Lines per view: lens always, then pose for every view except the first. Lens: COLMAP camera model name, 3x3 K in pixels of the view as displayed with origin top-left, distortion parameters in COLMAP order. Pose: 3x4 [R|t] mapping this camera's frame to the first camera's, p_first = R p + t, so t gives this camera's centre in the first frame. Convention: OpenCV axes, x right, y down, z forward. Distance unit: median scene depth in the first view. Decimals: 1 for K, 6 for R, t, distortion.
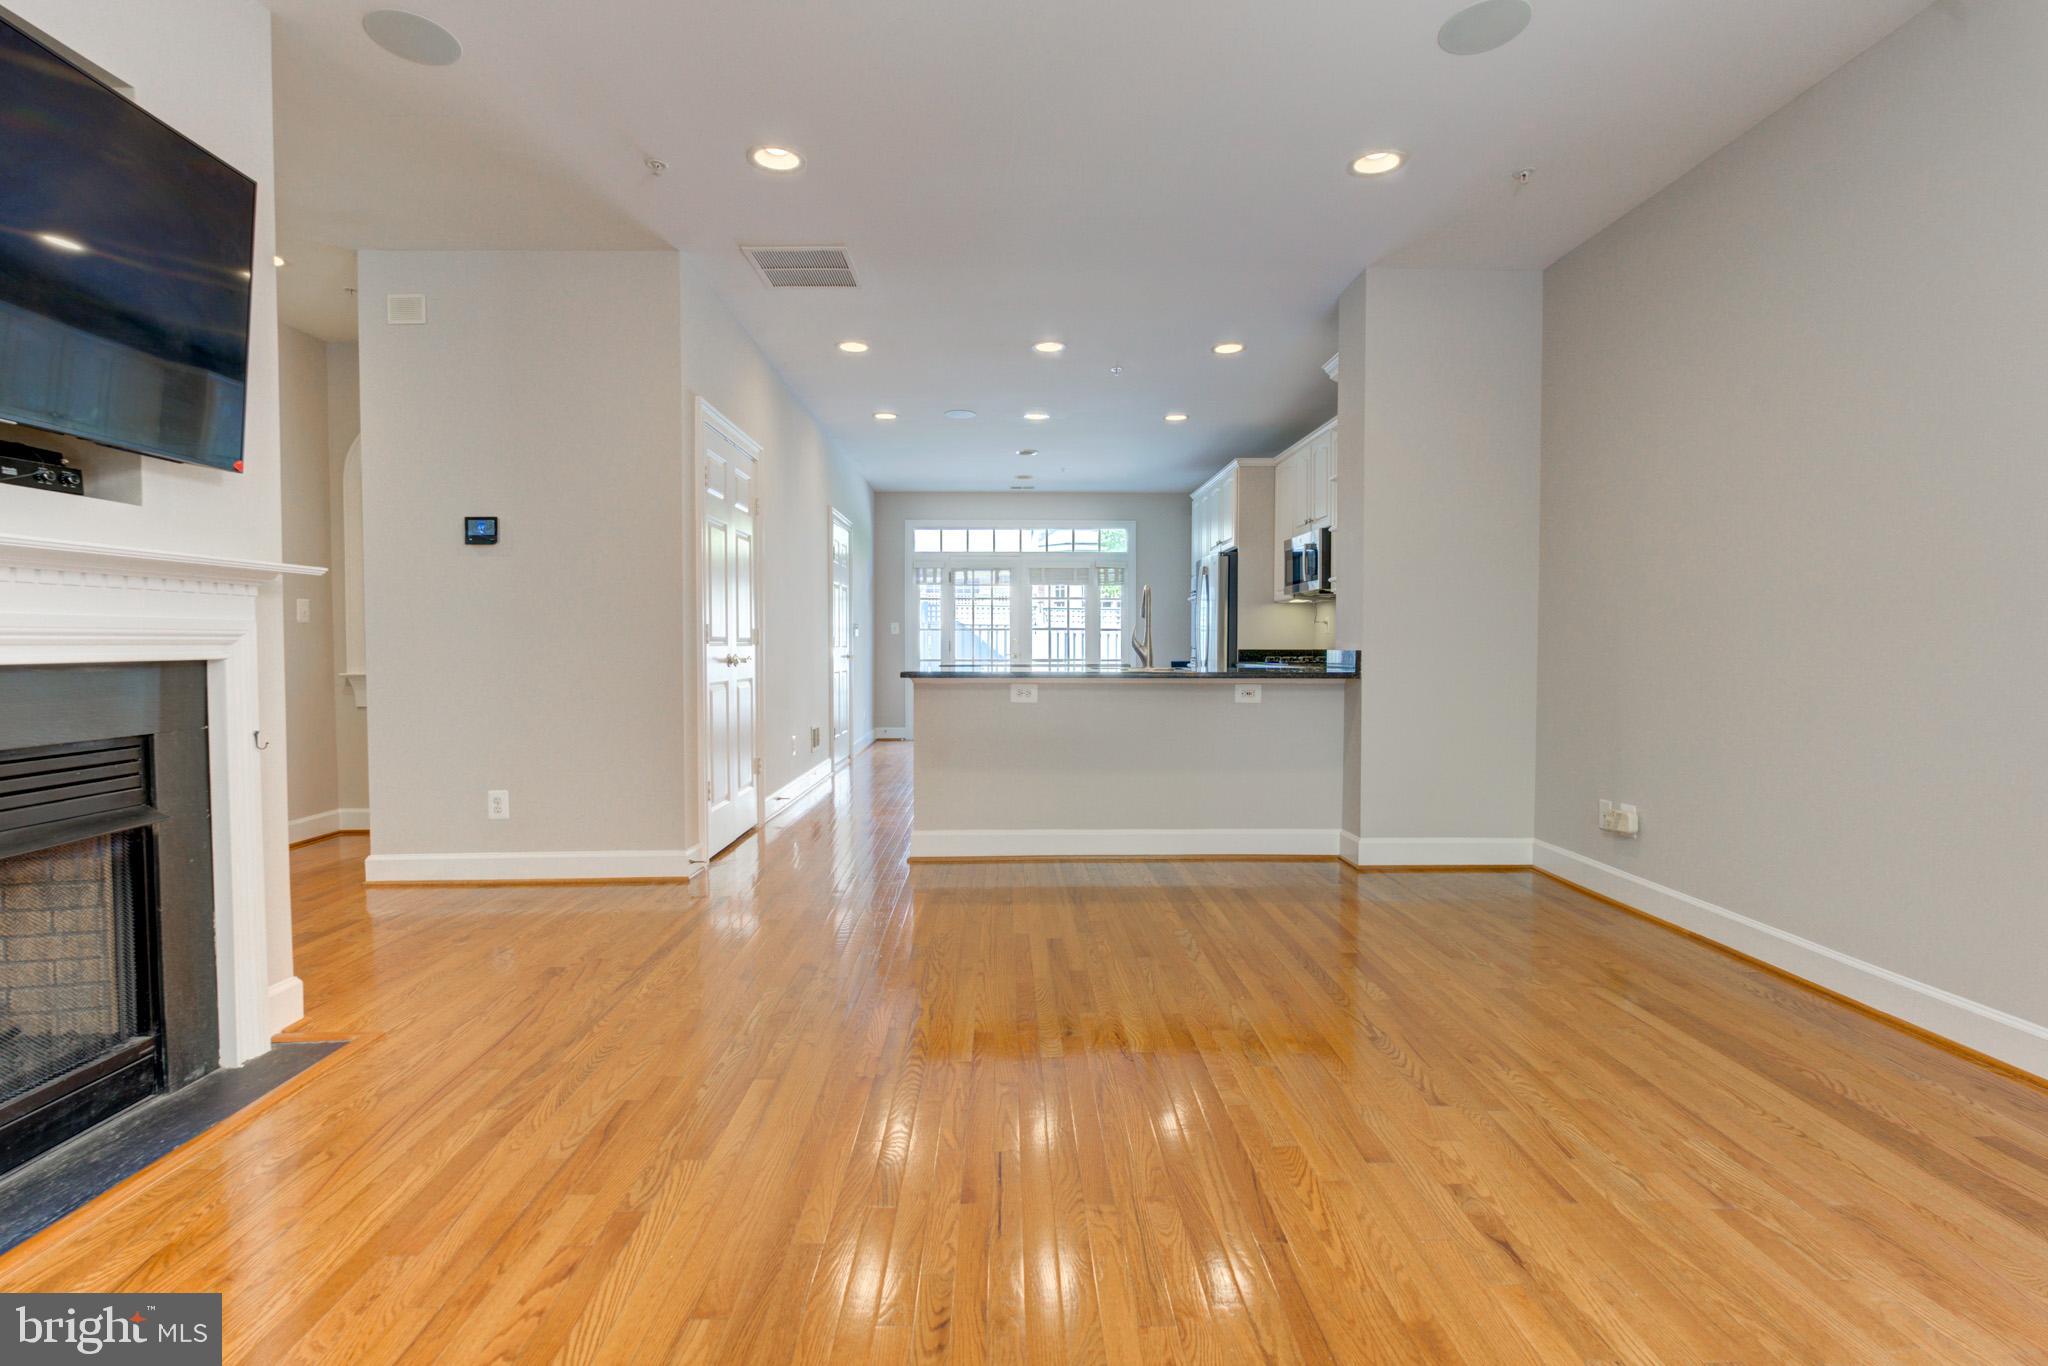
lens RADIAL K [[926.4, 0, 1023.0], [0, 926.4, 664.2], [0, 0, 1]] dist [0.001069, 0.000043]
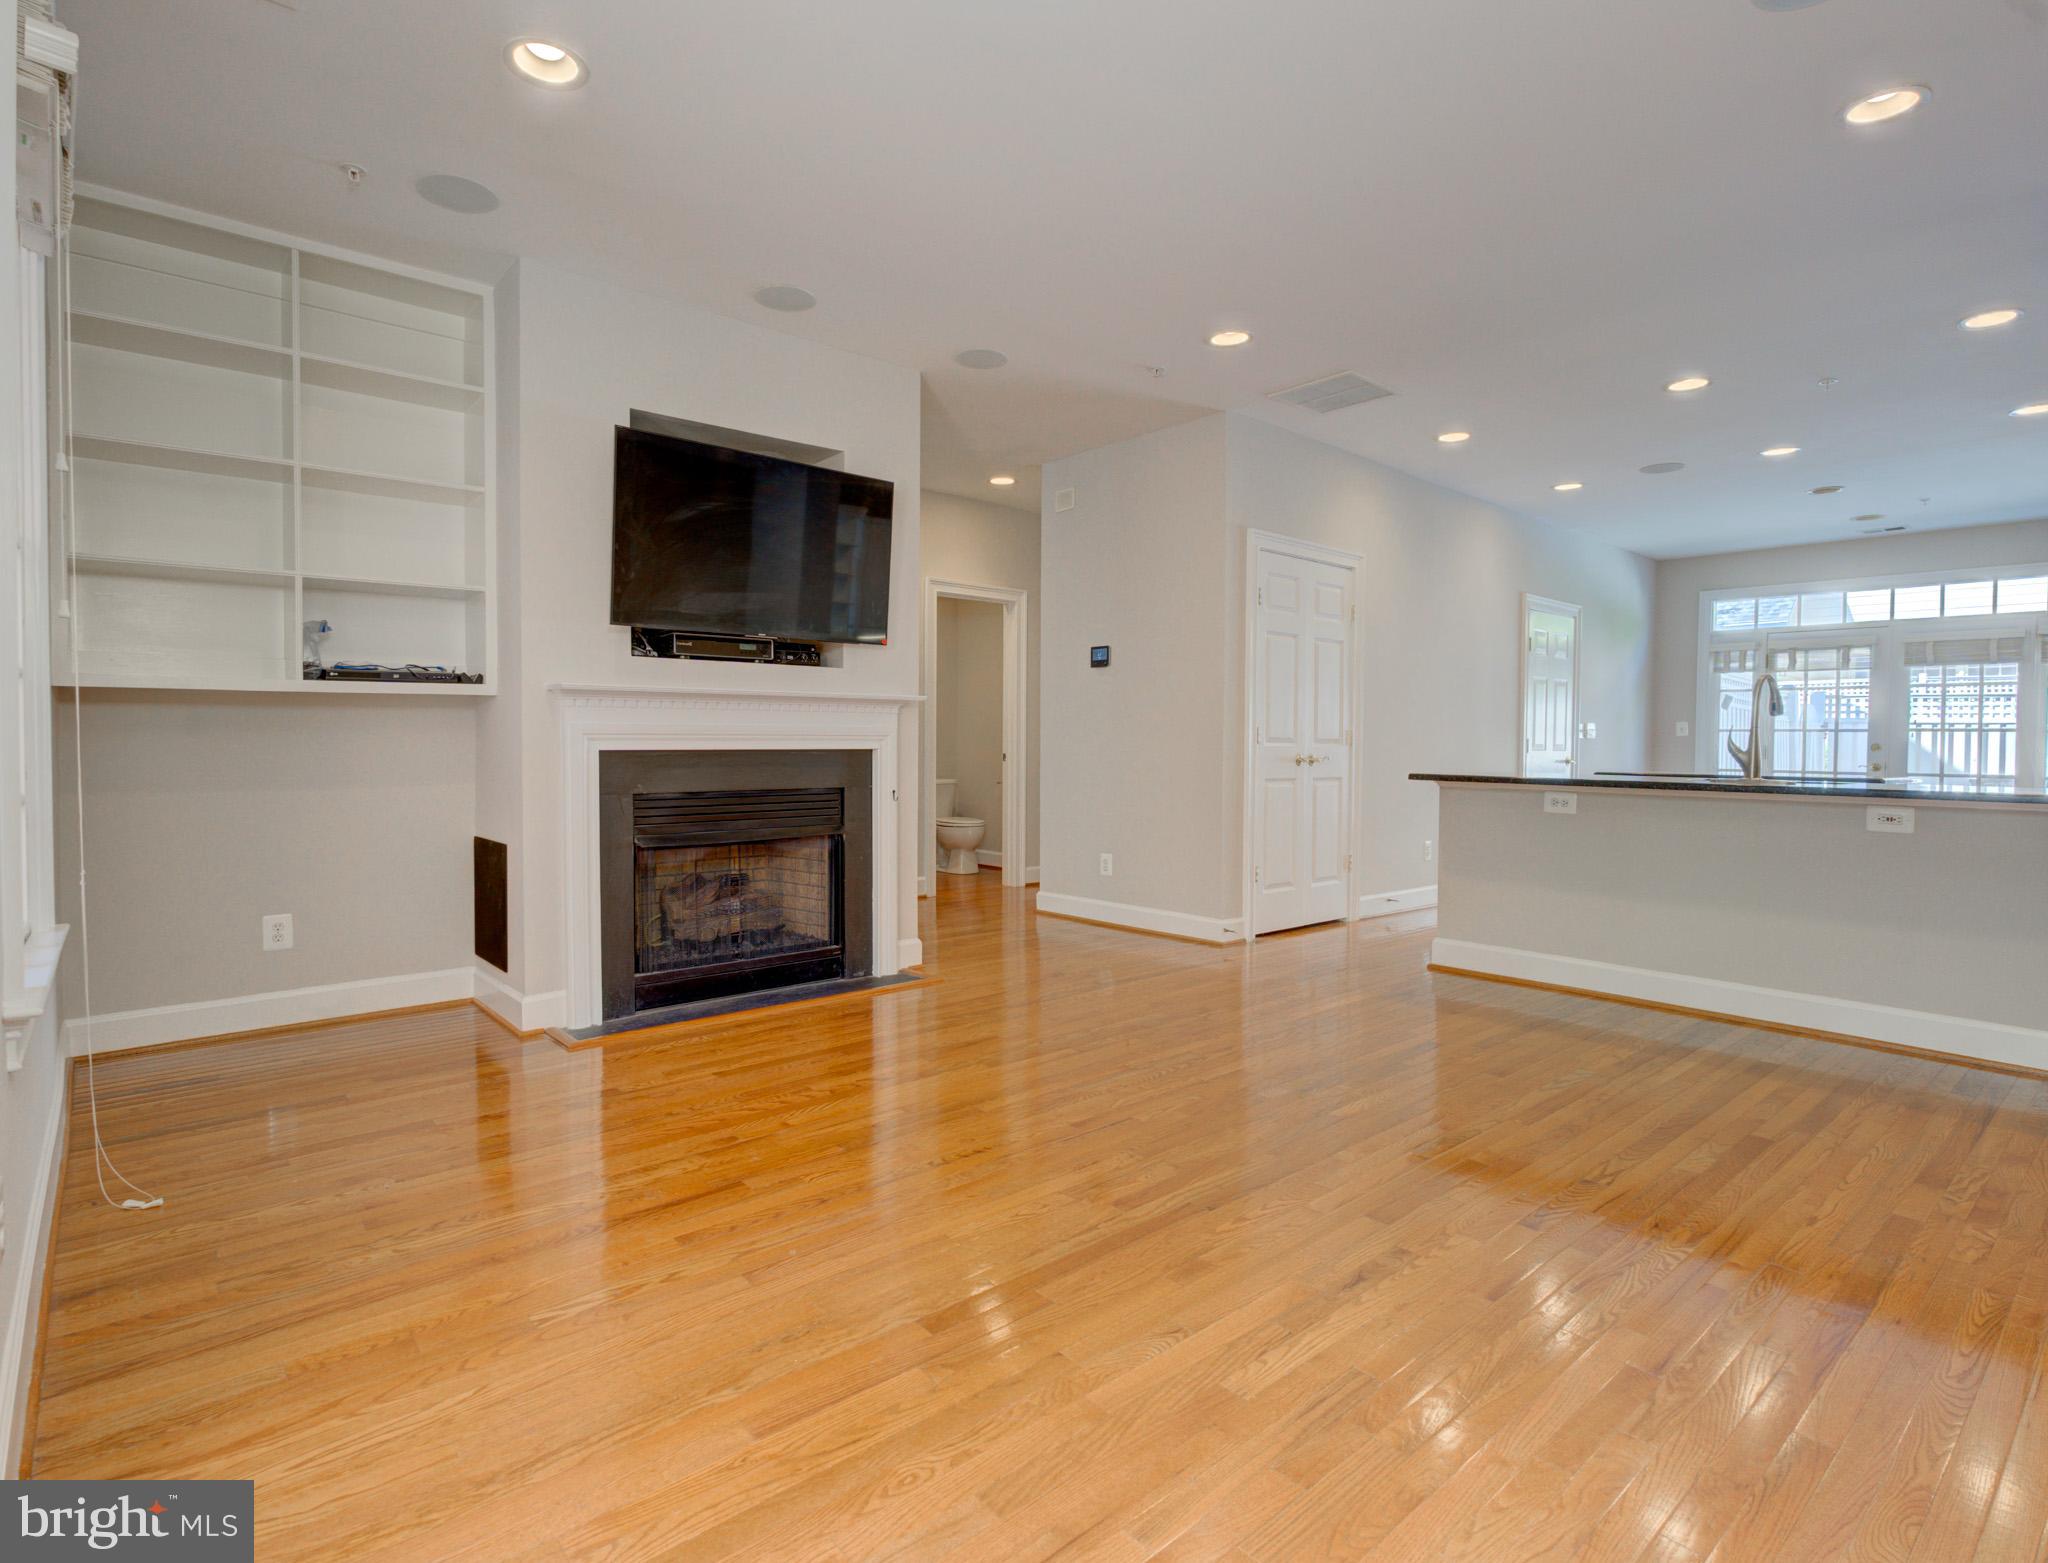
lens RADIAL K [[1054.7, 0, 1017.1], [0, 1054.7, 765.9], [0, 0, 1]] dist [-0.004201, -0.000505]
pose [[0.646183, 0.026187, -0.762733, 0.619341], [-0.028193, 0.999548, 0.010433, -0.000513], [0.762662, 0.014762, 0.646629, -0.081610]]
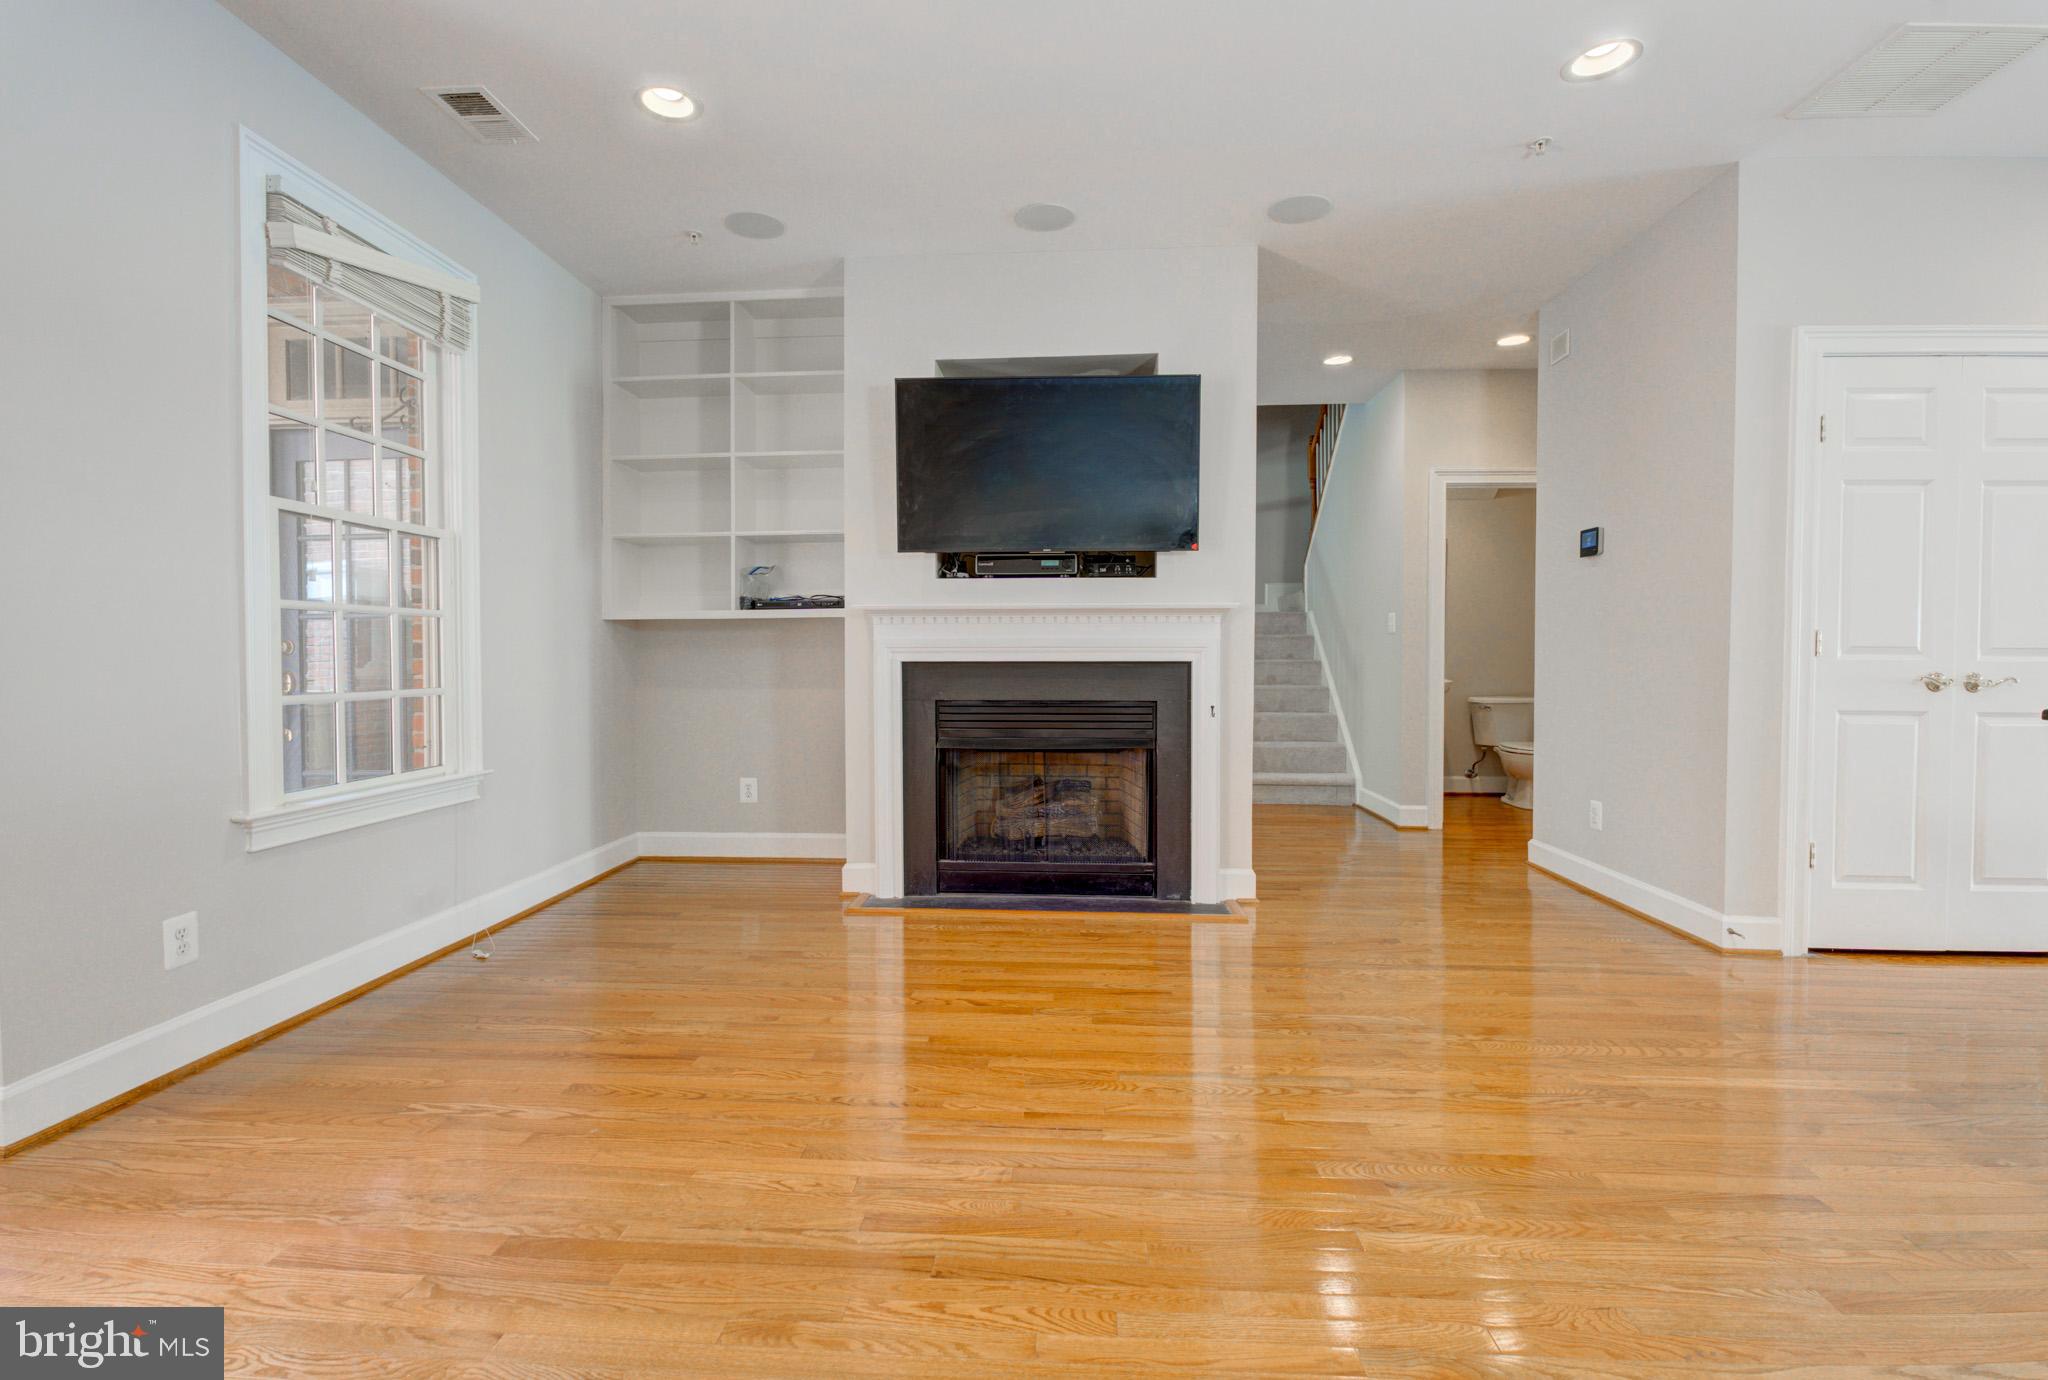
lens RADIAL K [[952.5, 0, 1025.7], [0, 952.5, 676.8], [0, 0, 1]] dist [-0.001806, -0.000564]
pose [[-0.081028, 0.031031, -0.996229, 0.635810], [-0.027915, 0.999053, 0.033390, -0.018465], [0.996321, 0.030515, -0.080085, 0.591146]]
